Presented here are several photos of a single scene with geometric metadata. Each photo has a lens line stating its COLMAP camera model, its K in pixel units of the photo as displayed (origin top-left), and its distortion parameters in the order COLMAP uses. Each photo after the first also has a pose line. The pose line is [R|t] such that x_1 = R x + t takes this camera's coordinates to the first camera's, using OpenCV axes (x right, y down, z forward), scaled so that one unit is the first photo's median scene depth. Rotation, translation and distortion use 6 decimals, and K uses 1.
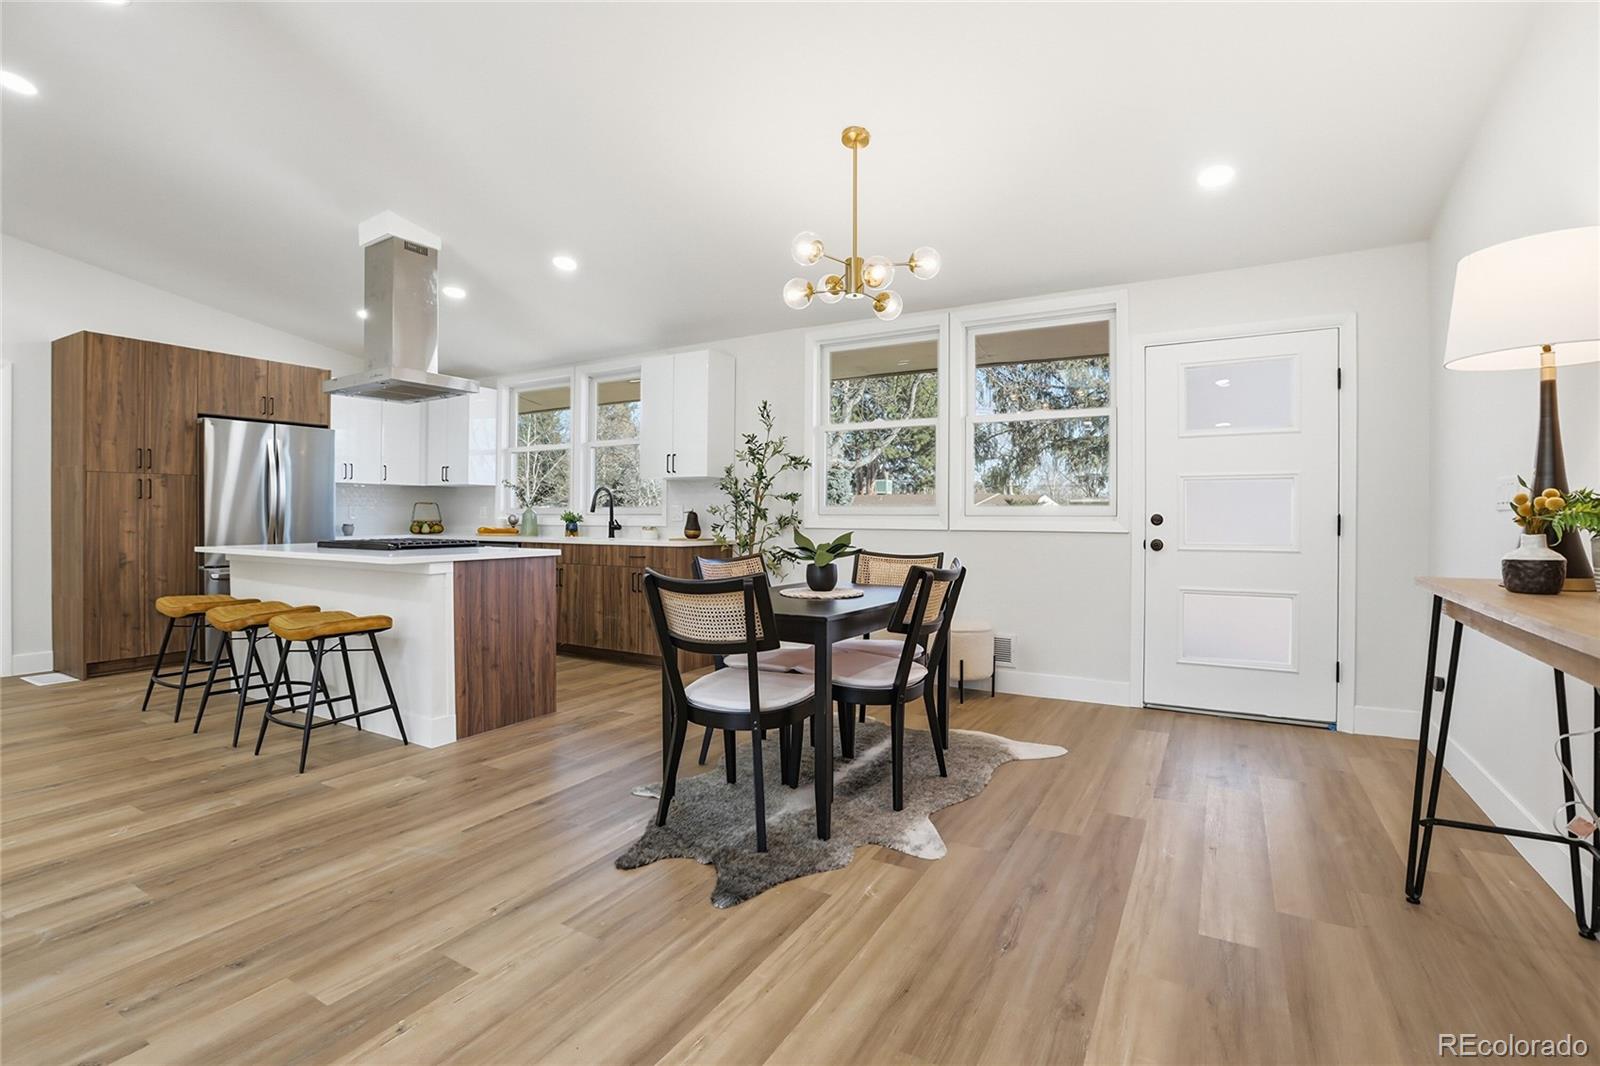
lens RADIAL K [[750.5, 0, 809.2], [0, 750.5, 520.6], [0, 0, 1]] dist [-0.050932, 0.014548]
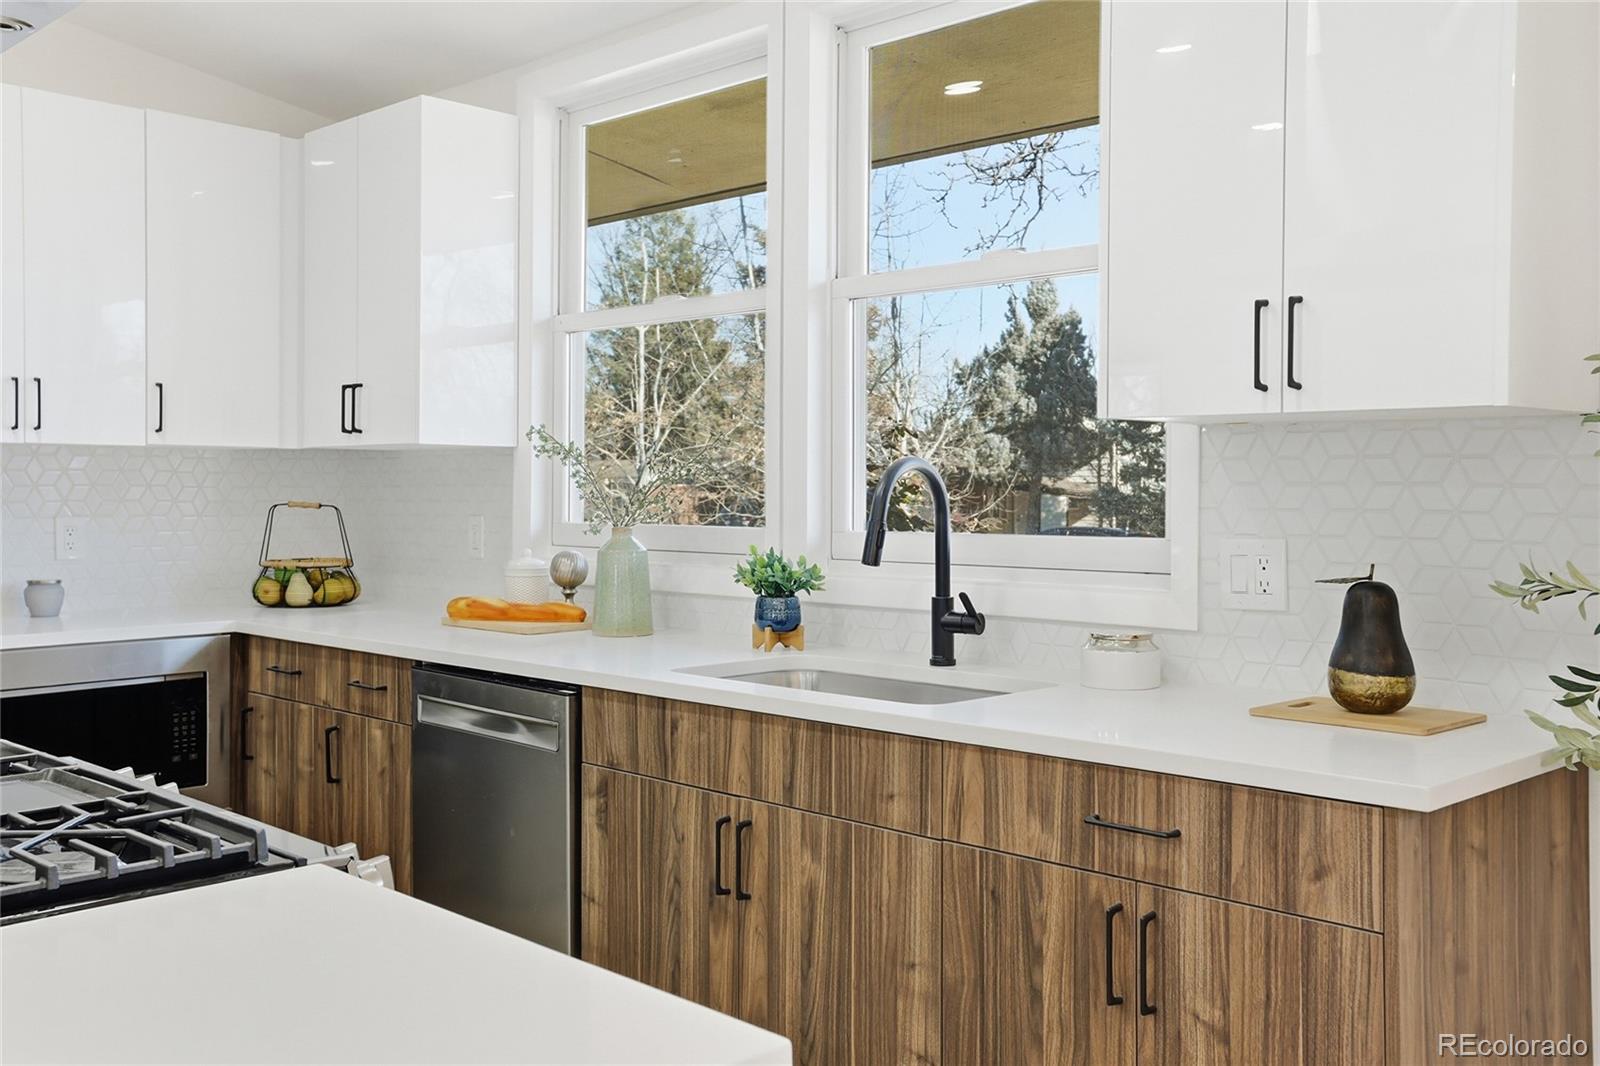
lens RADIAL K [[1522.0, 0, 809.0], [0, 1522.0, 496.6], [0, 0, 1]] dist [0.033050, 0.000000]
pose [[0.967438, -0.001257, -0.253106, -0.217255], [0.001924, 0.999995, 0.002386, -0.039281], [0.253102, -0.002795, 0.967436, 0.617021]]
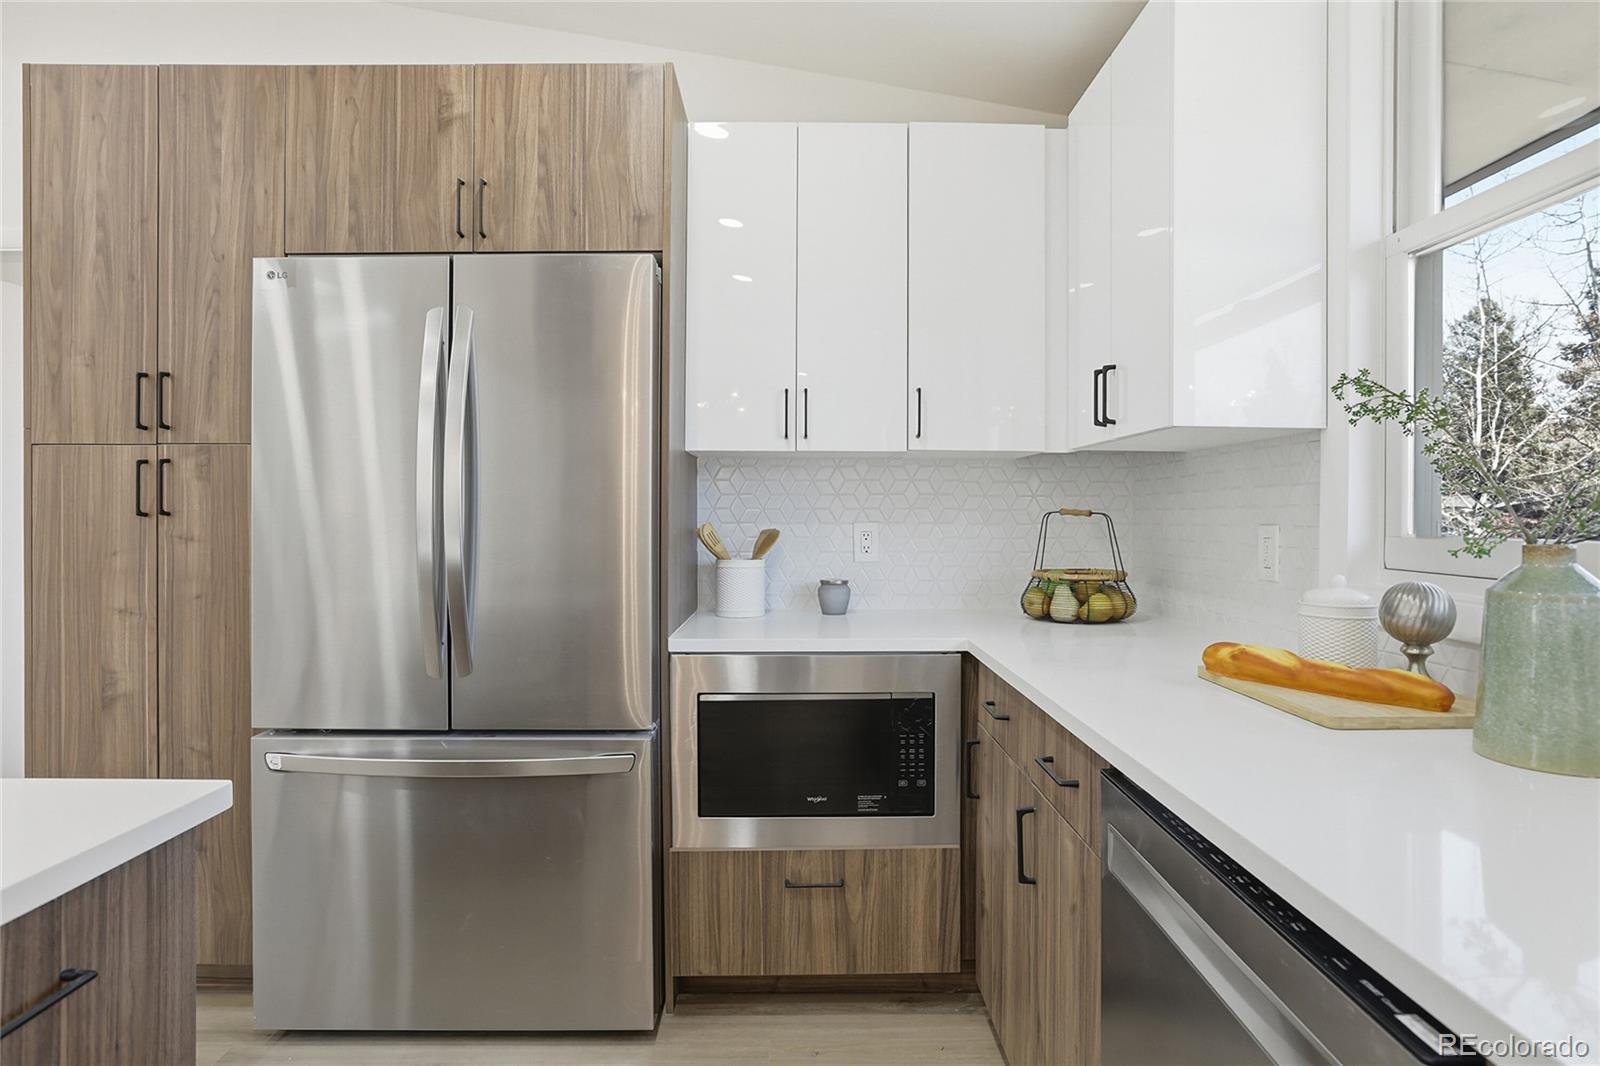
lens RADIAL K [[844.4, 0, 798.6], [0, 844.4, 508.7], [0, 0, 1]] dist [-0.033750, 0.015238]
pose [[0.505984, -0.009290, -0.862493, -0.402781], [-0.002534, 0.999922, -0.012256, -0.029020], [0.862539, 0.008387, 0.505921, 1.033526]]
